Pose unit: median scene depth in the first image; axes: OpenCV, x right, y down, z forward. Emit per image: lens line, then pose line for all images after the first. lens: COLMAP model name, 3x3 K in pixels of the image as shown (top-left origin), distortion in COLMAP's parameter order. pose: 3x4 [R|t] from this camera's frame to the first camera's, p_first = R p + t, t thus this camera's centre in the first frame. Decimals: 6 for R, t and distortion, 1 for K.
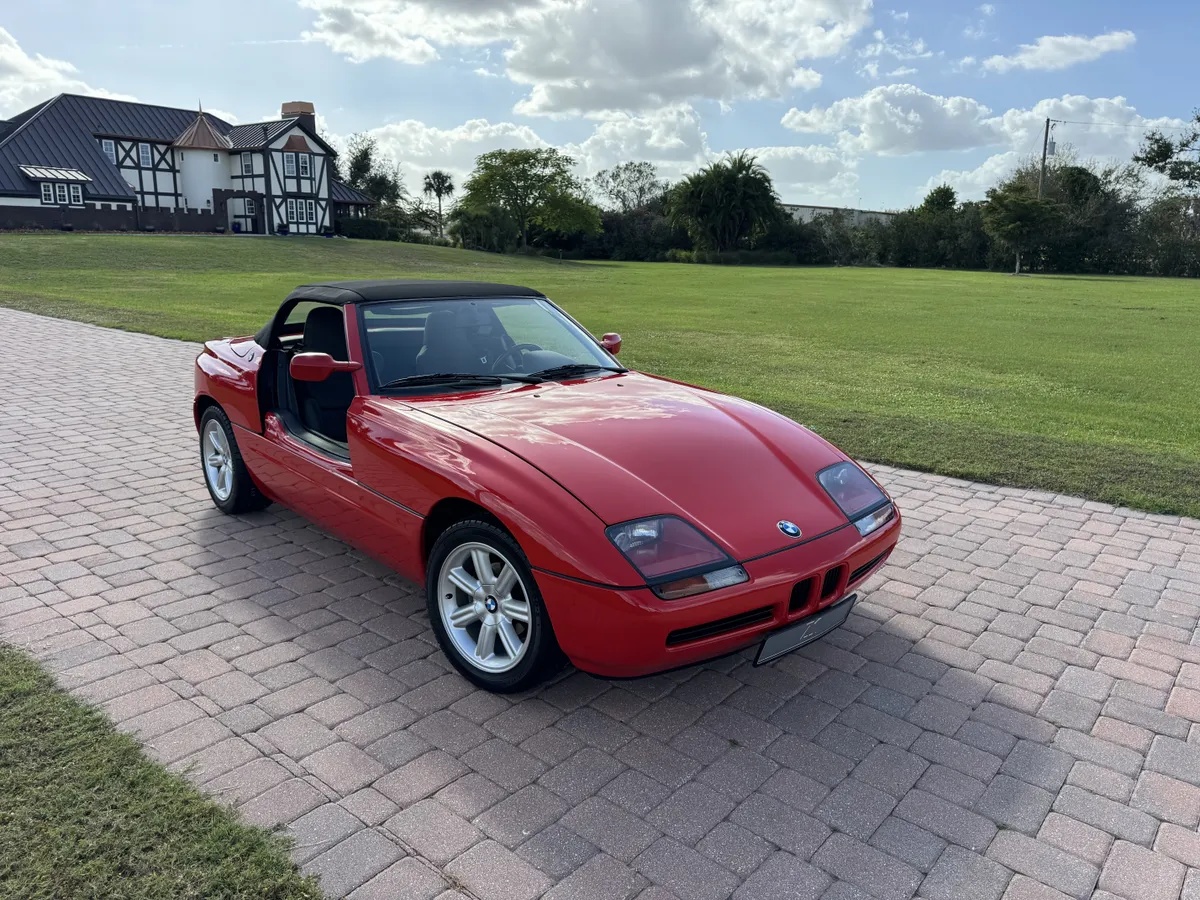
lens RADIAL K [[834.1, 0, 606.6], [0, 834.1, 460.0], [0, 0, 1]] dist [0.057765, -0.069483]
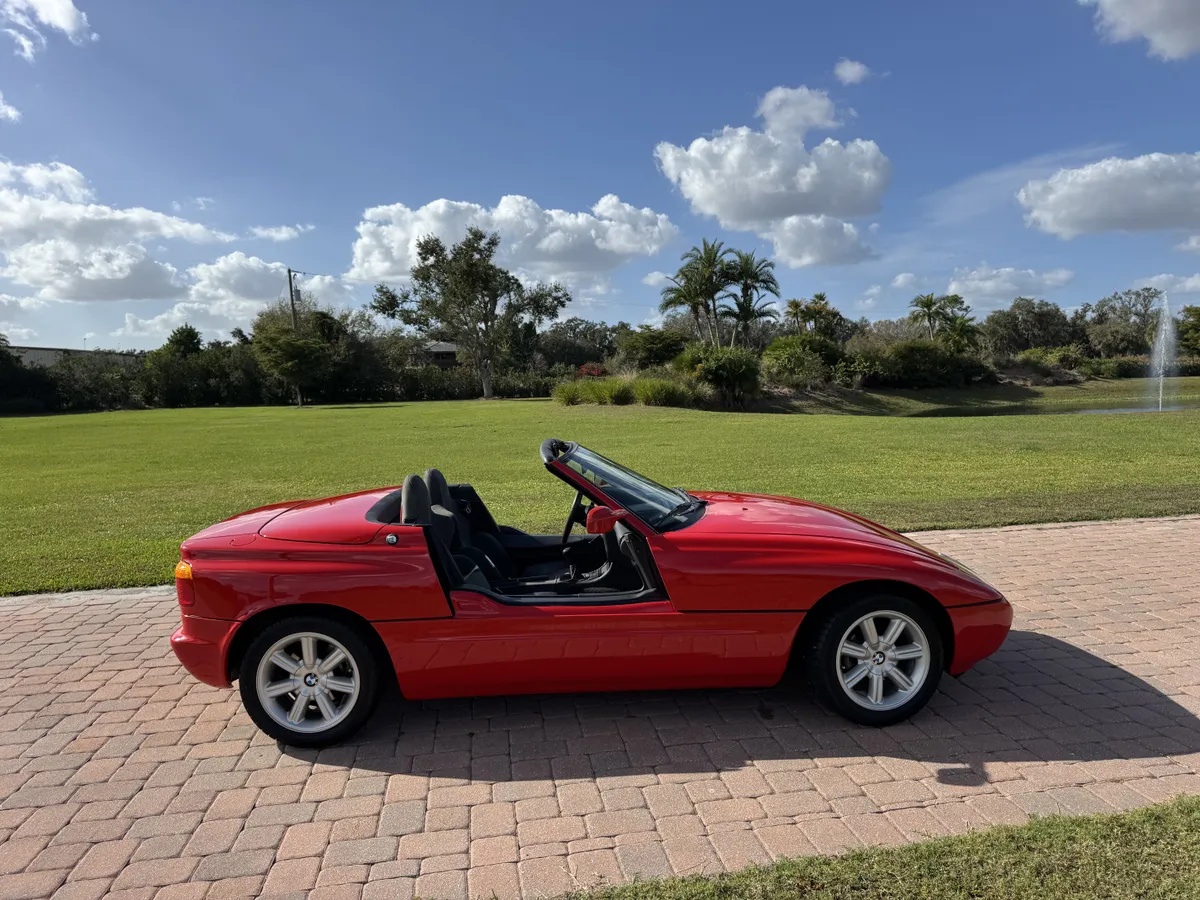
lens RADIAL K [[834.1, 0, 606.6], [0, 834.1, 460.0], [0, 0, 1]] dist [0.057765, -0.069483]
pose [[0.652126, -0.112055, 0.749784, -0.321733], [0.227229, 0.972436, -0.052303, -0.037423], [-0.723256, 0.204481, 0.659613, 0.085855]]
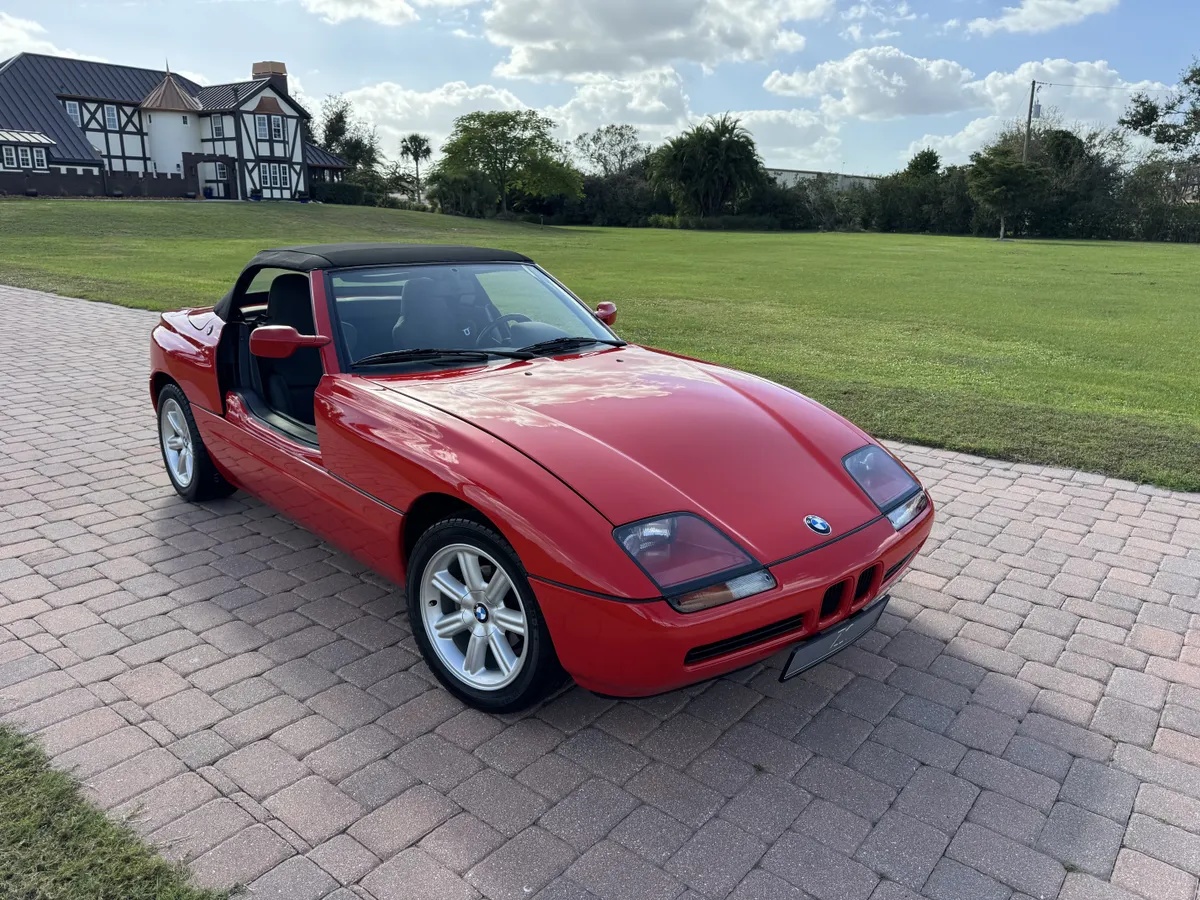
lens RADIAL K [[834.1, 0, 606.6], [0, 834.1, 460.0], [0, 0, 1]] dist [0.057765, -0.069483]
pose [[0.999762, -0.007581, 0.020479, -0.005296], [0.006802, 0.999260, 0.037848, -0.004916], [-0.020751, -0.037699, 0.999074, 0.028419]]
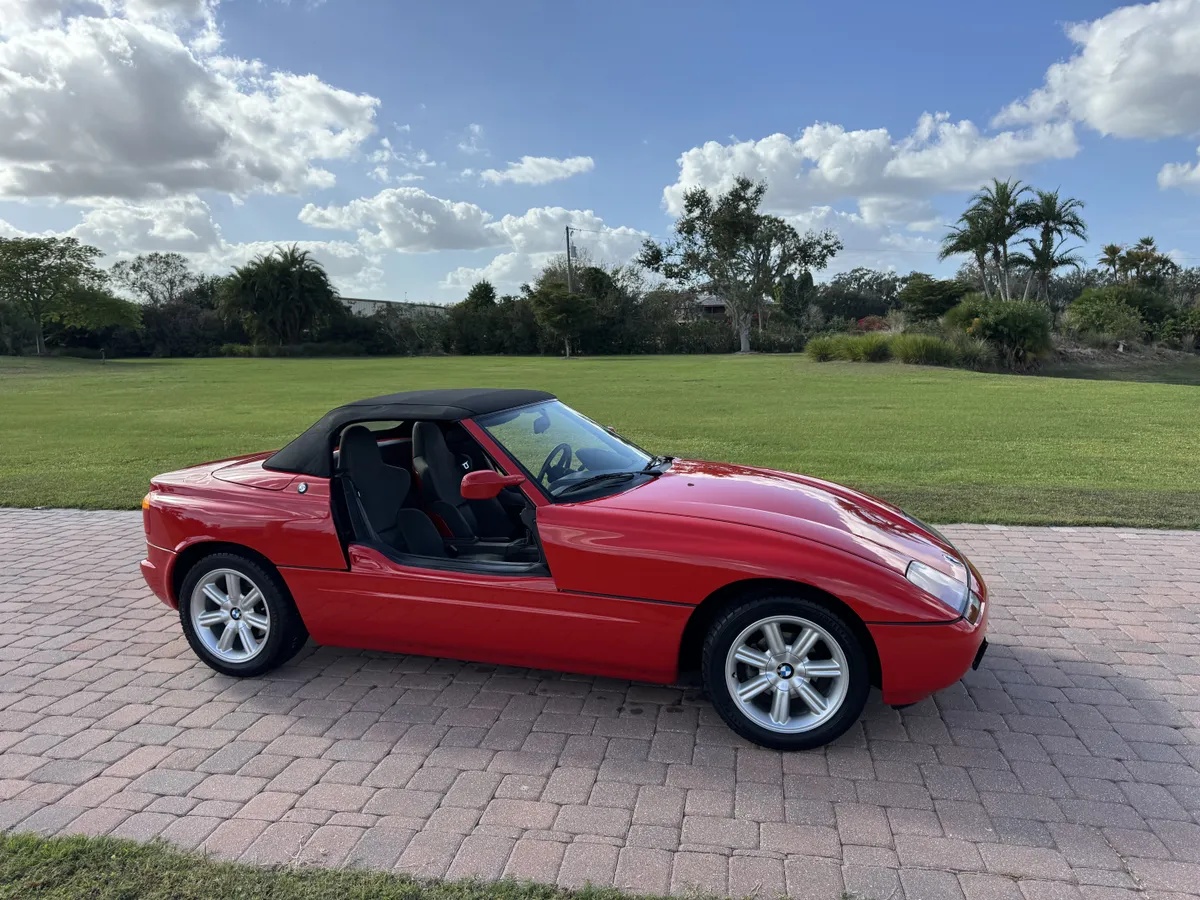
lens RADIAL K [[829.0, 0, 600.0], [0, 829.0, 450.0], [0, 0, 1]] dist [0.092623, -0.137632]
pose [[0.866435, -0.097553, 0.489666, -0.203080], [0.152628, 0.985530, -0.073725, -0.017242], [-0.475389, 0.138614, 0.868787, 0.024092]]
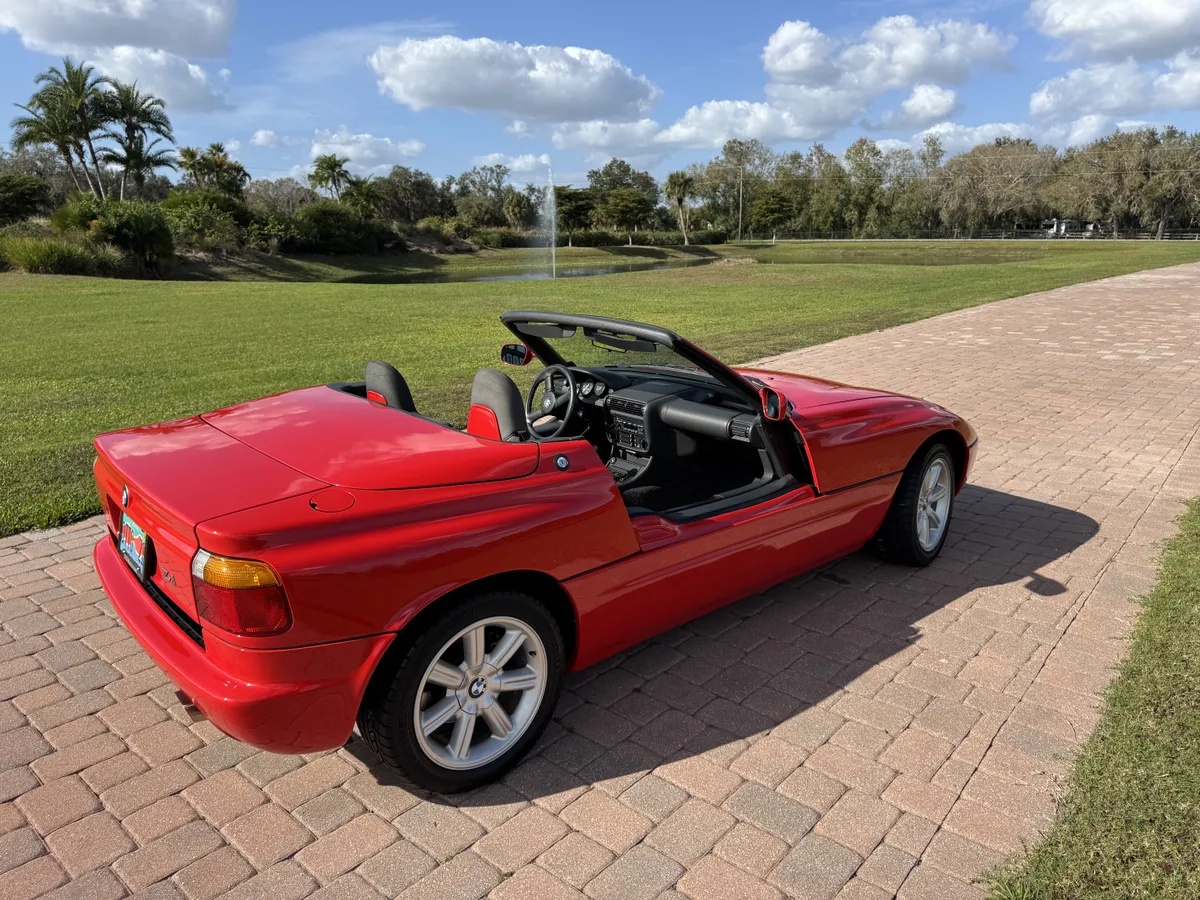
lens RADIAL K [[845.9, 0, 601.9], [0, 845.9, 478.3], [0, 0, 1]] dist [-0.011128, -0.008615]
pose [[0.019488, -0.297853, 0.954413, -0.344010], [0.251598, 0.925336, 0.283641, -0.093506], [-0.967636, 0.234601, 0.092972, 0.323518]]
